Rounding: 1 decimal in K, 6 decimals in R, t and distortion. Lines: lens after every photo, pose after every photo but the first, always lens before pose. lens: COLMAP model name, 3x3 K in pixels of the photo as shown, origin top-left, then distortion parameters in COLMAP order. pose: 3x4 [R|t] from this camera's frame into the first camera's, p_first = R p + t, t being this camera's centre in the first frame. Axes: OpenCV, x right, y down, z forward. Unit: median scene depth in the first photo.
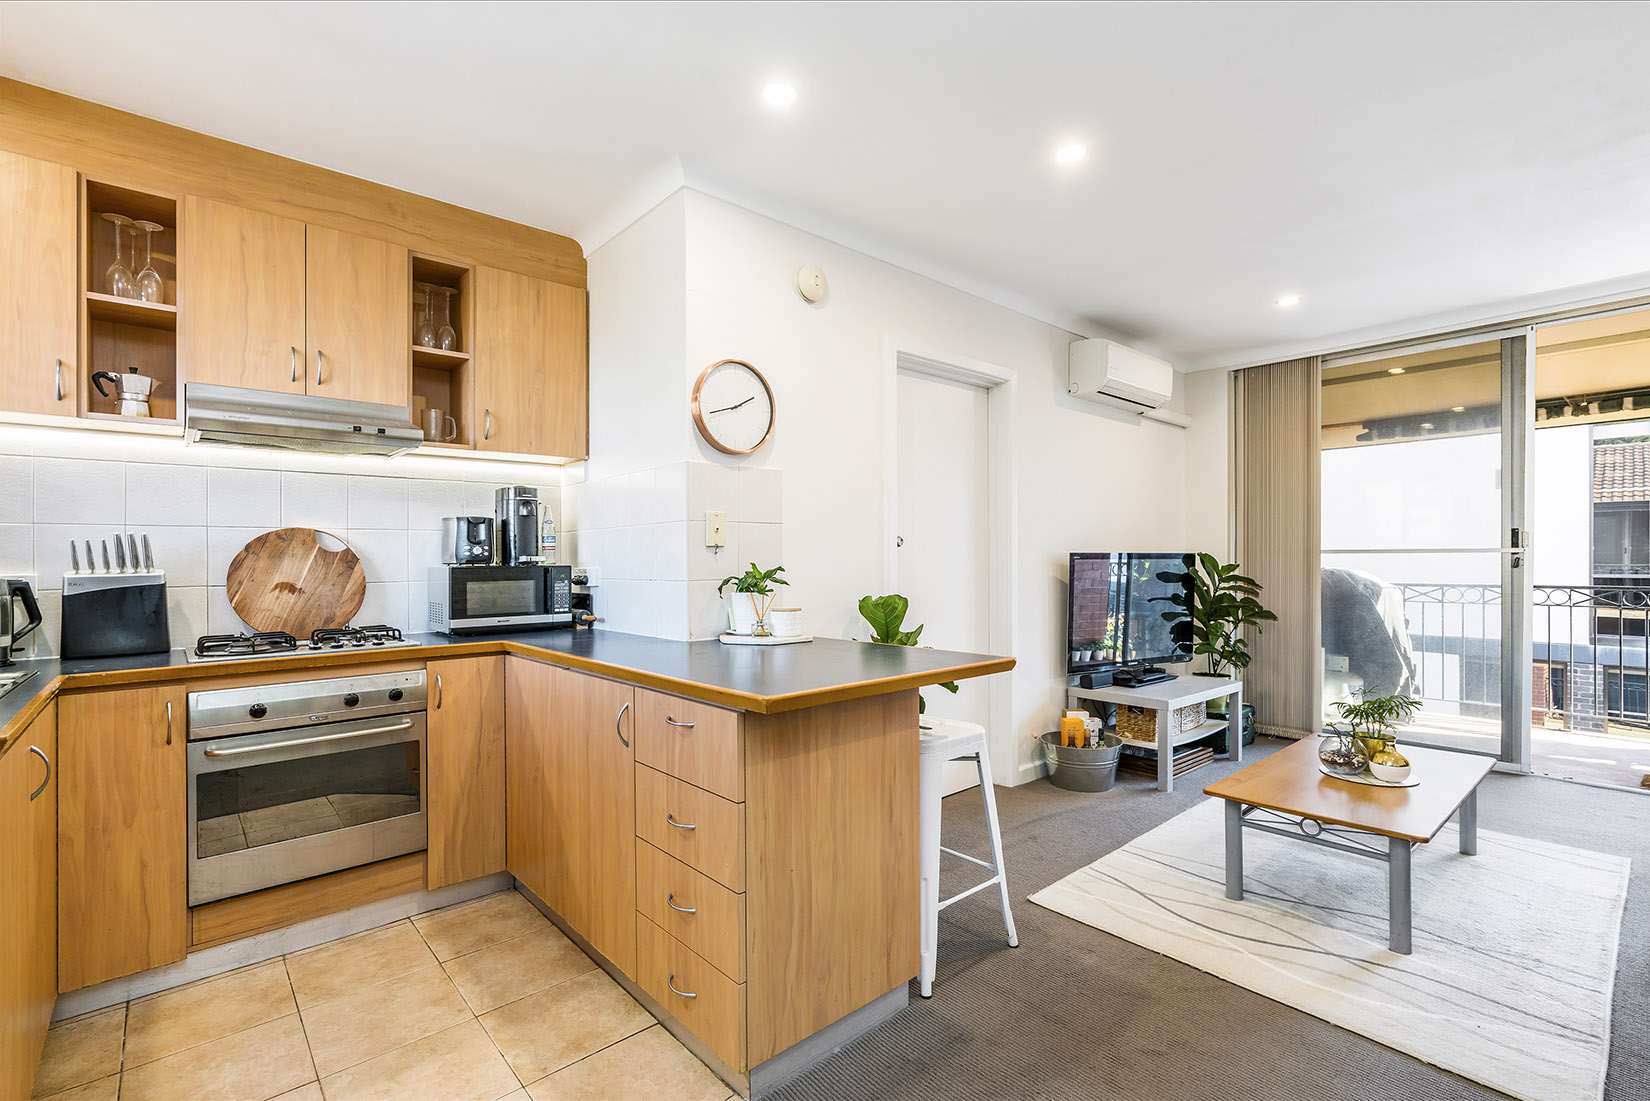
lens RADIAL K [[743.9, 0, 818.8], [0, 743.9, 557.5], [0, 0, 1]] dist [0.001622, 0.000251]
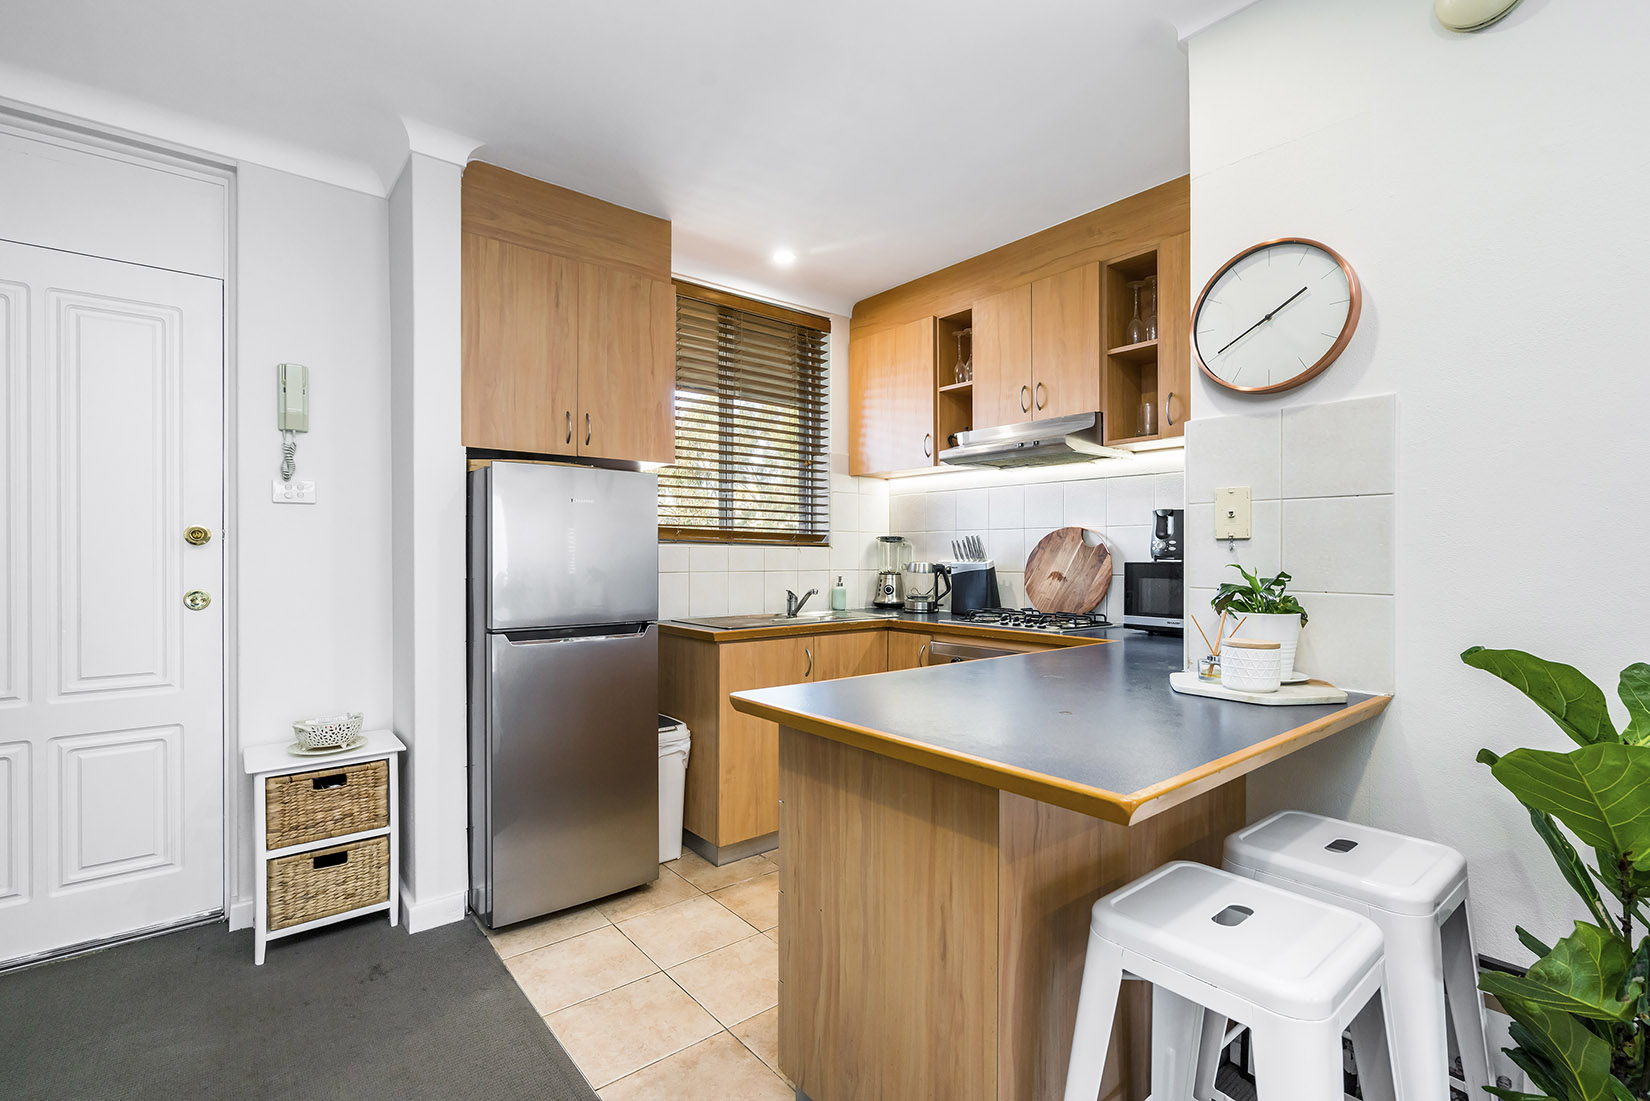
lens RADIAL K [[743.9, 0, 818.7], [0, 743.9, 549.9], [0, 0, 1]] dist [0.001622, 0.000251]
pose [[-0.035590, 0.004161, -0.999358, 0.543941], [0.002202, 0.999989, 0.004085, -0.008872], [0.999364, -0.002055, -0.035599, 0.657195]]
